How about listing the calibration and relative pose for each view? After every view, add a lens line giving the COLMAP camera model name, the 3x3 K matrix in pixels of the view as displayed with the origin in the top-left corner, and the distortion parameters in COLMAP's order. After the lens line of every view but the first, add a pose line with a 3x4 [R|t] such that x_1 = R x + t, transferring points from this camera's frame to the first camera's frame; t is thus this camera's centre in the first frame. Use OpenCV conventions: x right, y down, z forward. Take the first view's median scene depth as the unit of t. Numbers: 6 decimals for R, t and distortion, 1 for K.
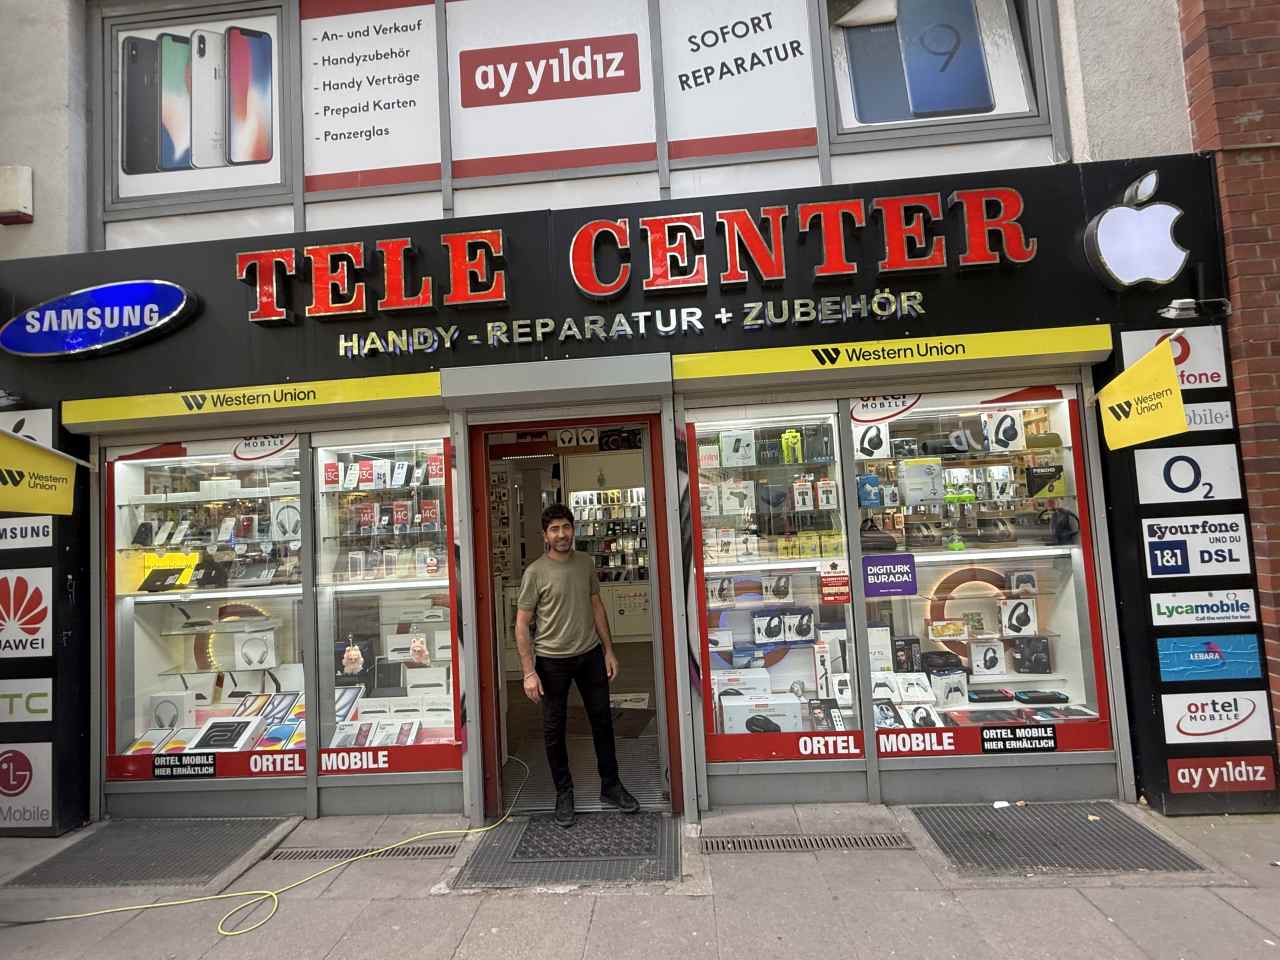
lens RADIAL K [[574.0, 0, 640.4], [0, 574.0, 478.0], [0, 0, 1]] dist [0.002167, 0.000372]
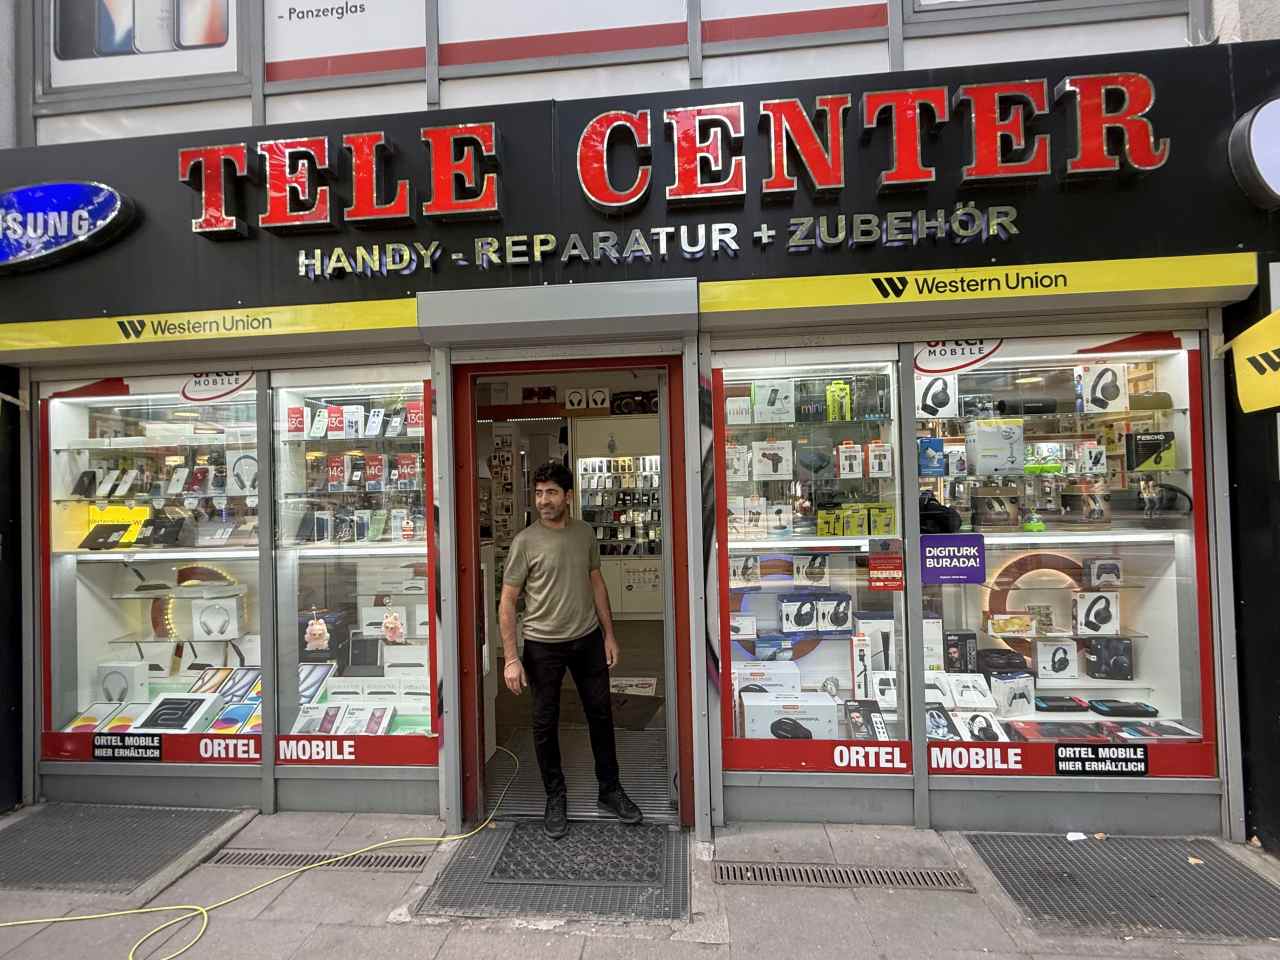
lens RADIAL K [[574.0, 0, 642.3], [0, 574.0, 476.3], [0, 0, 1]] dist [0.002167, 0.000372]
pose [[0.999373, 0.030508, -0.017982, -0.001825], [-0.029743, 0.998699, 0.041410, 0.028505], [0.019222, -0.040849, 0.998980, 0.163668]]
